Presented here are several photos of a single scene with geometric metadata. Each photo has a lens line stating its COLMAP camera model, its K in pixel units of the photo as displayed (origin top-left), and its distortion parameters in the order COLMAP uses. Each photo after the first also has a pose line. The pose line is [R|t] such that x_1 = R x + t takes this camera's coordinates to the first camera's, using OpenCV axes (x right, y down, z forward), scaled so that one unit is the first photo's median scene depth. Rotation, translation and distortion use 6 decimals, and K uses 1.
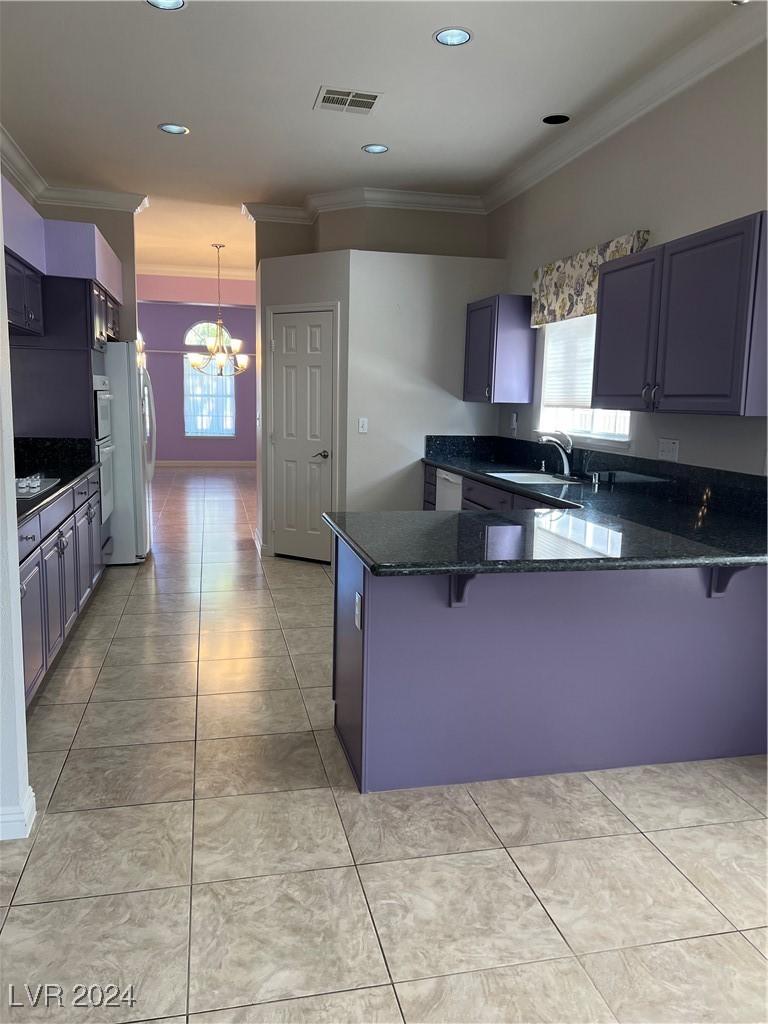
lens RADIAL K [[771.9, 0, 390.8], [0, 771.9, 511.8], [0, 0, 1]] dist [0.042959, -0.043776]
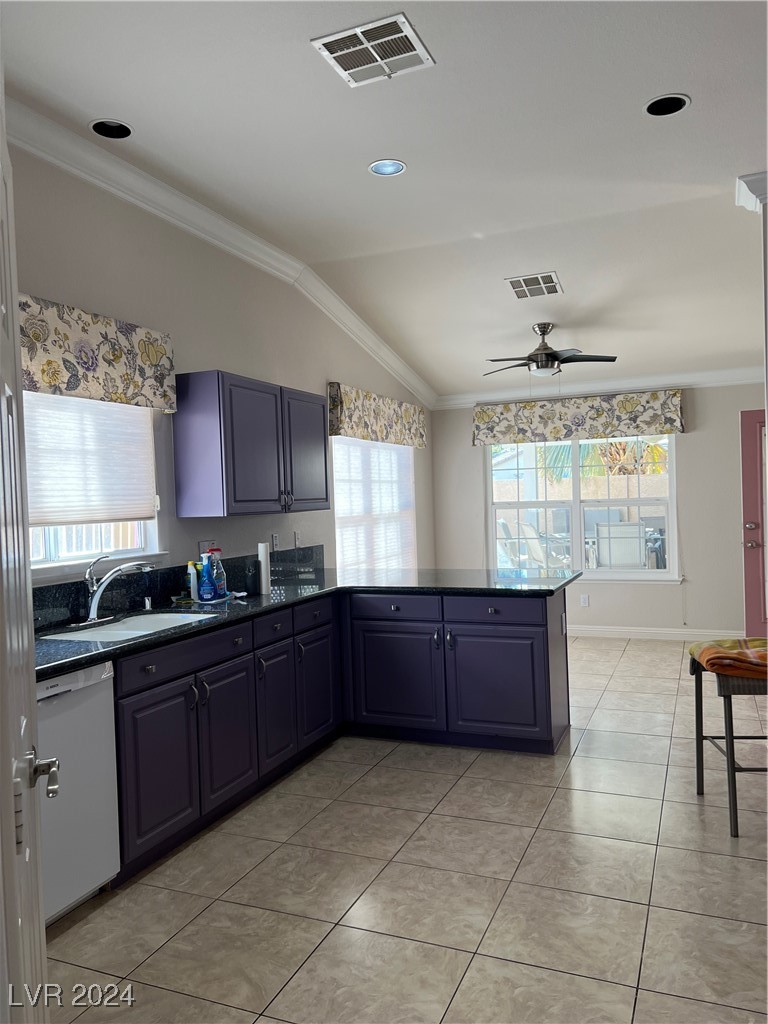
lens RADIAL K [[771.9, 0, 378.1], [0, 771.9, 514.7], [0, 0, 1]] dist [0.042959, -0.043776]
pose [[-0.807776, -0.007431, 0.589442, -0.678490], [0.103596, 0.982569, 0.154355, -0.388295], [-0.580315, 0.185748, -0.792927, 2.435180]]
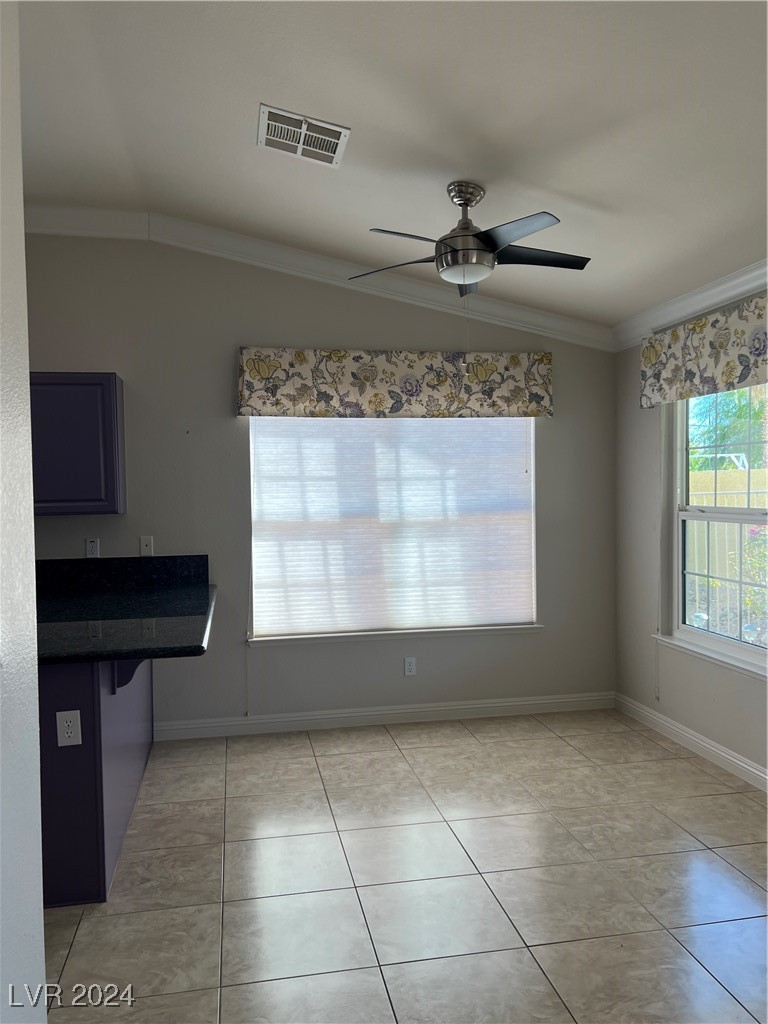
lens RADIAL K [[771.9, 0, 377.0], [0, 771.9, 520.3], [0, 0, 1]] dist [0.042959, -0.043776]
pose [[0.039053, -0.062288, 0.997294, -0.969218], [0.165852, 0.984616, 0.055001, -0.118497], [-0.985377, 0.163255, 0.048783, 0.503891]]
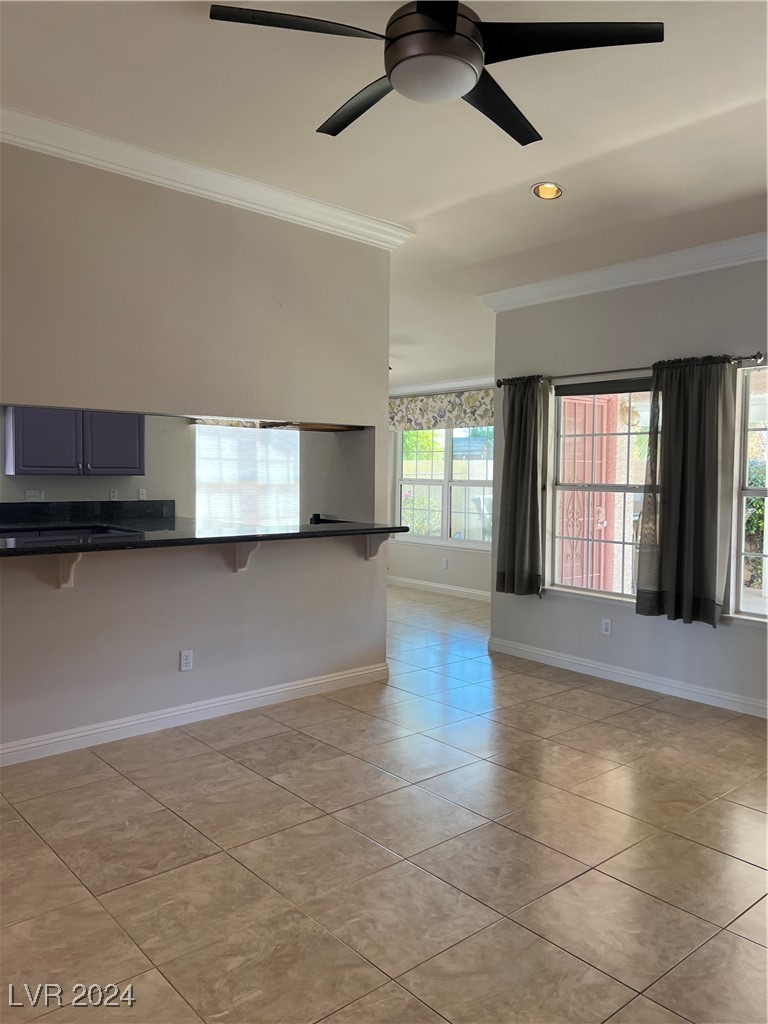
lens RADIAL K [[771.9, 0, 409.9], [0, 771.9, 515.3], [0, 0, 1]] dist [0.042959, -0.043776]
pose [[-0.490656, -0.074484, 0.868164, -2.353507], [0.109211, 0.983226, 0.146078, -0.290121], [-0.864483, 0.166487, -0.474291, 1.569579]]
